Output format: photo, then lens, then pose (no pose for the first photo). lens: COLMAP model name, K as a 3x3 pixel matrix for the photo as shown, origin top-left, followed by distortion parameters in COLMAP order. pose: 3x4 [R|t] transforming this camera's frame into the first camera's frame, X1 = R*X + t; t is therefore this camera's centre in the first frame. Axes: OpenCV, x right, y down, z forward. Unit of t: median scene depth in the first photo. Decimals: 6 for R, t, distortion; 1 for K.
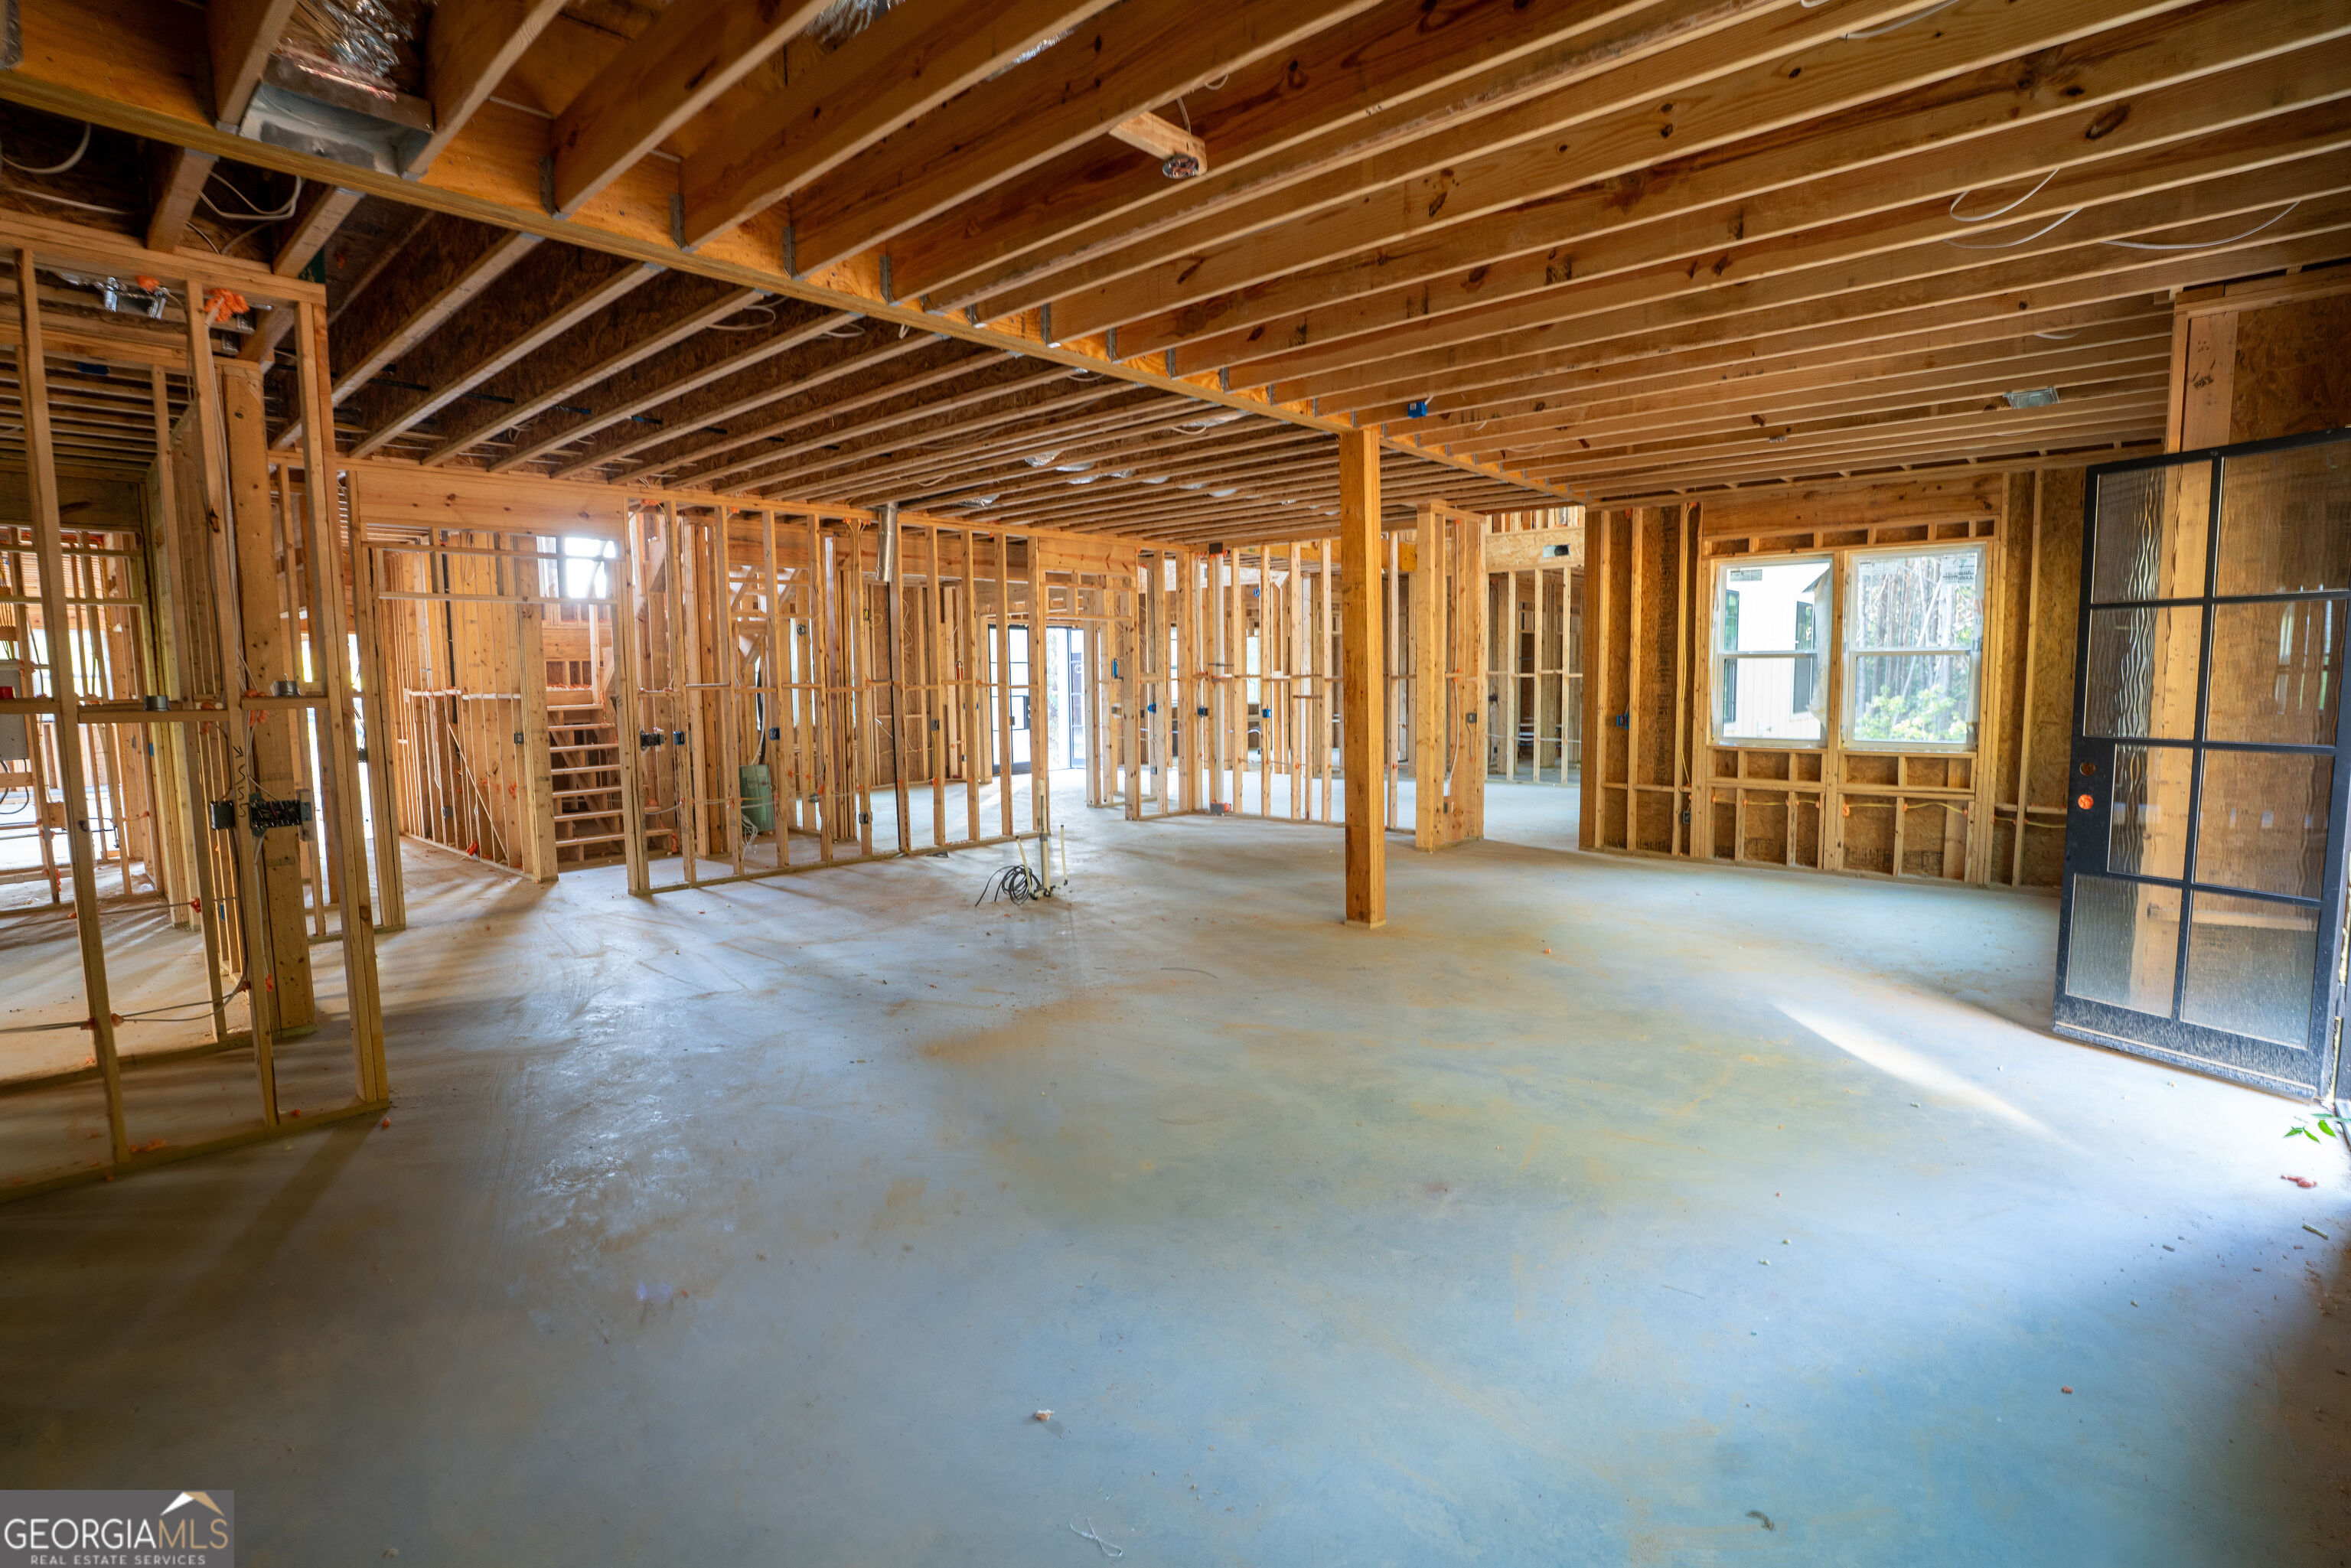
lens RADIAL K [[1111.7, 0, 1176.9], [0, 1111.7, 783.1], [0, 0, 1]] dist [-0.059285, 0.020144]
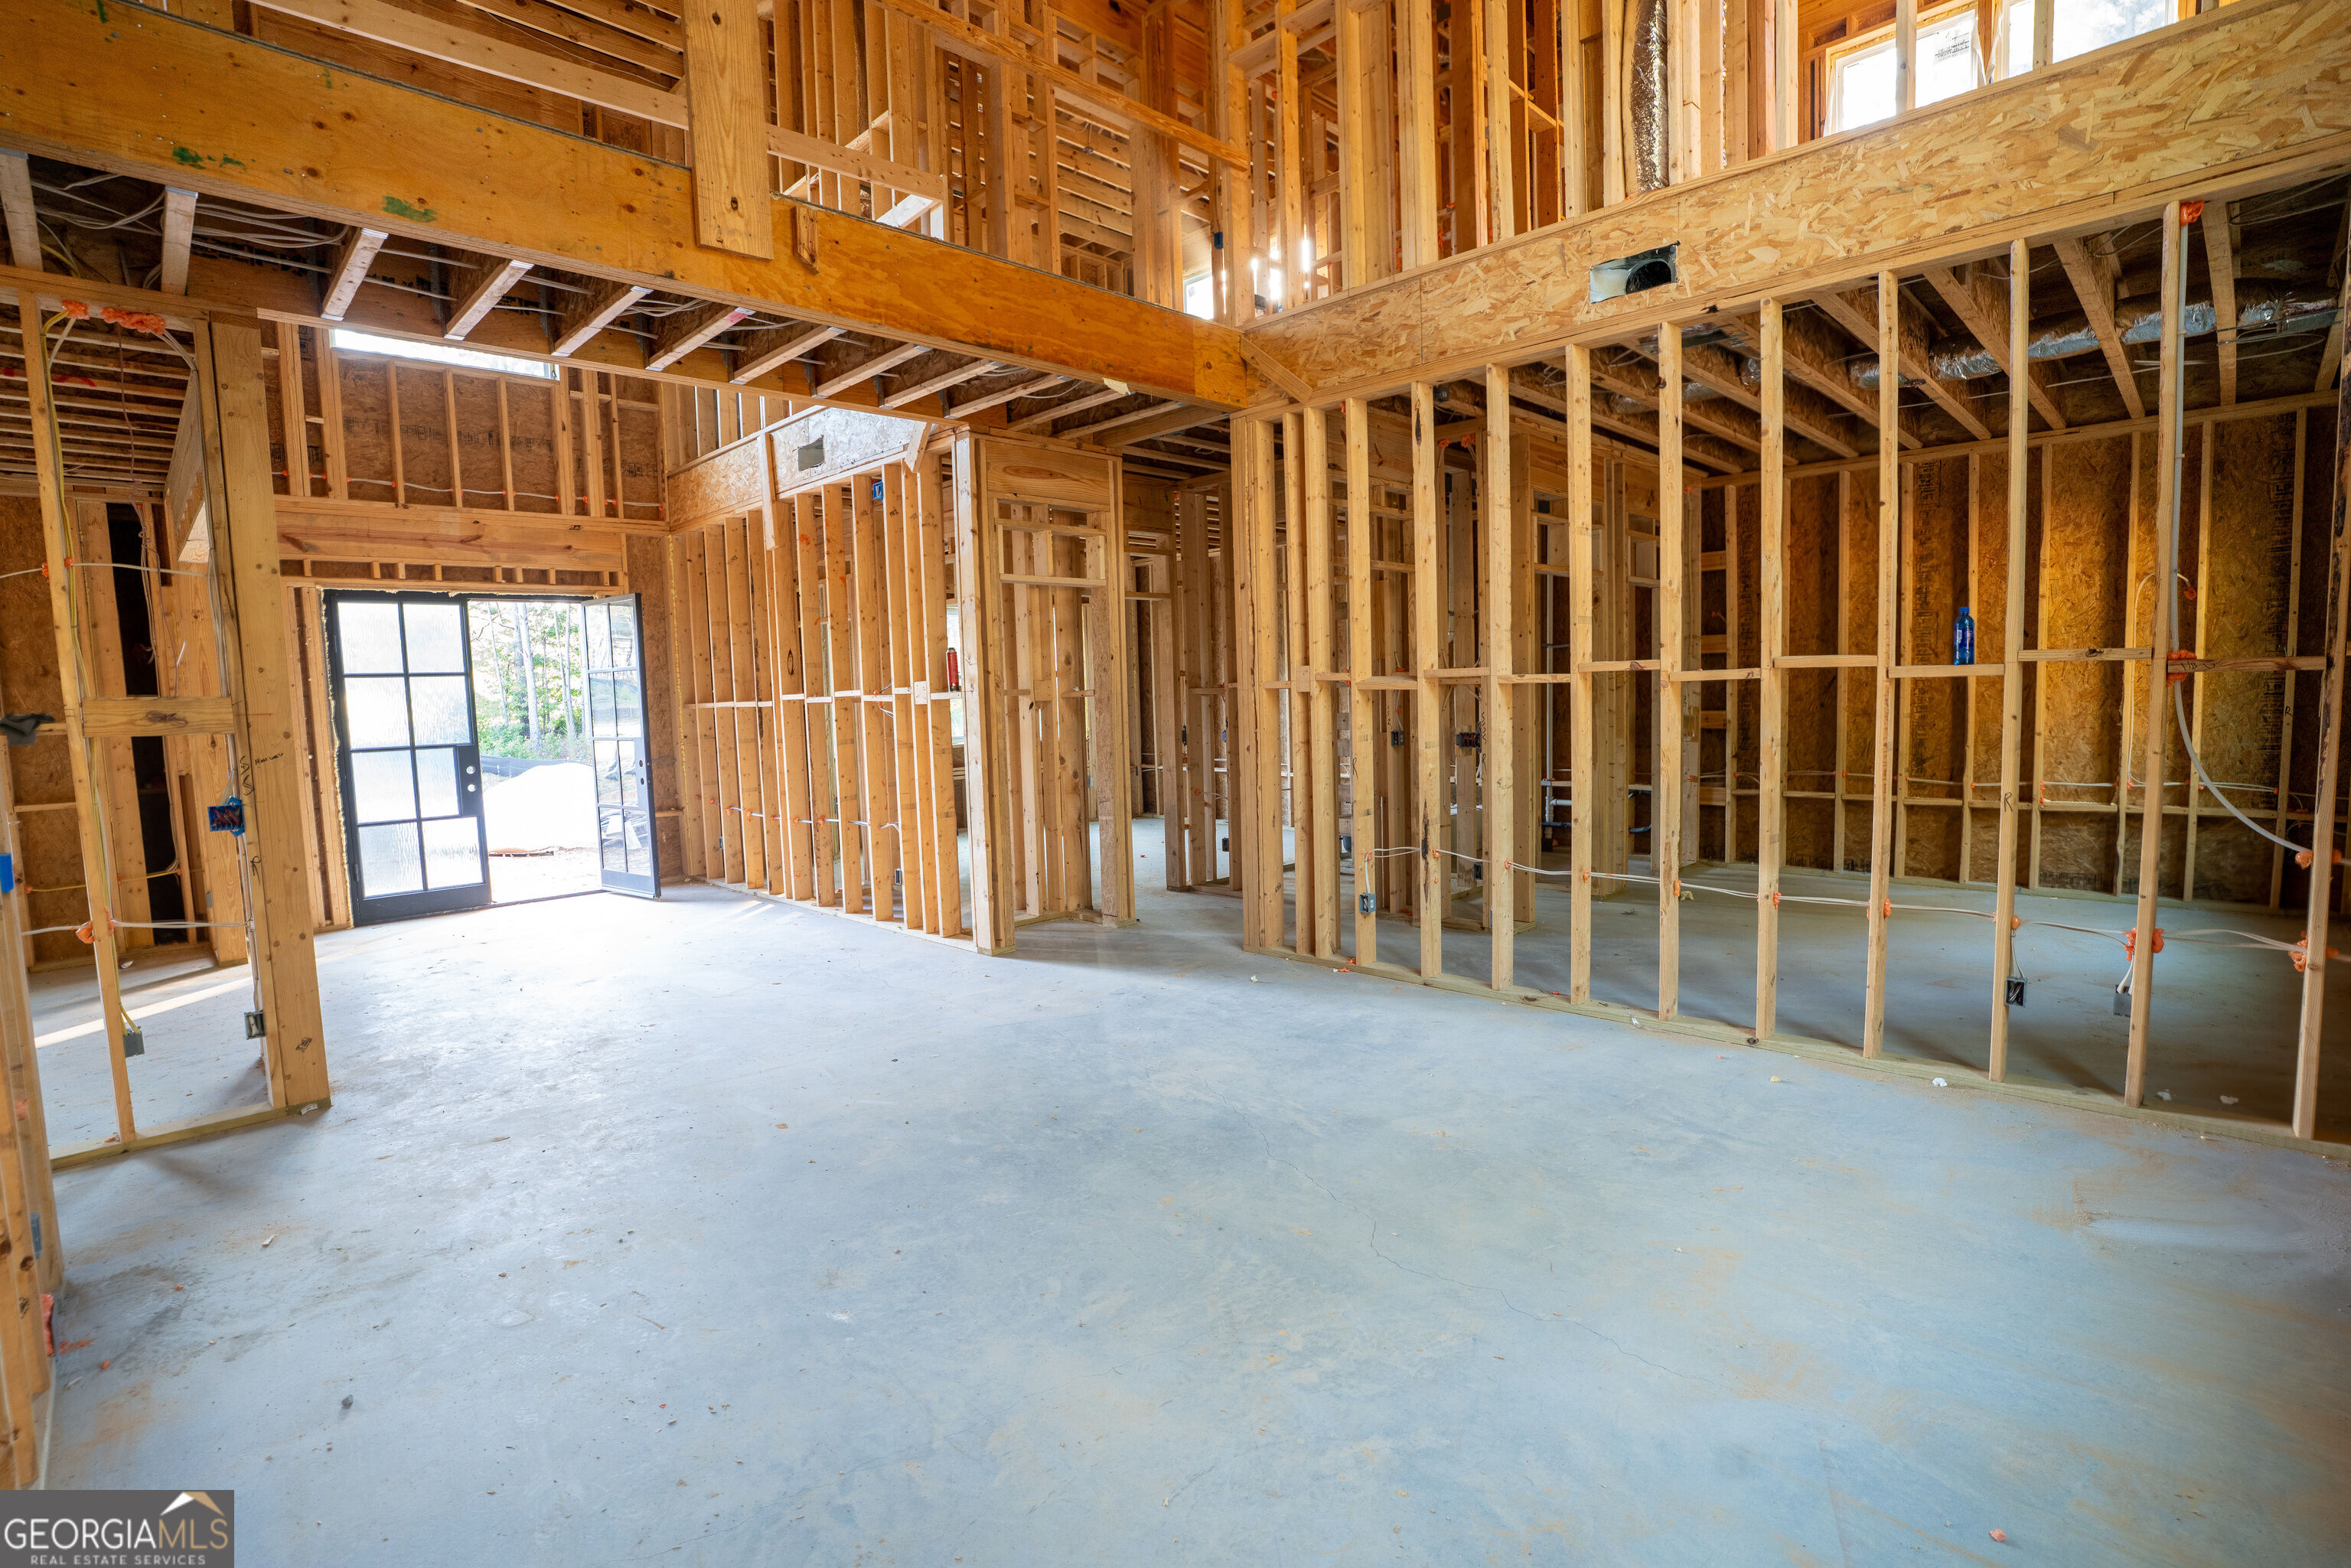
lens RADIAL K [[1111.7, 0, 1172.5], [0, 1111.7, 782.1], [0, 0, 1]] dist [-0.059285, 0.020144]
pose [[0.999190, -0.014650, -0.037472, 0.216157], [0.013918, 0.999708, -0.019730, -0.059965], [0.037750, 0.019192, 0.999103, 0.666103]]
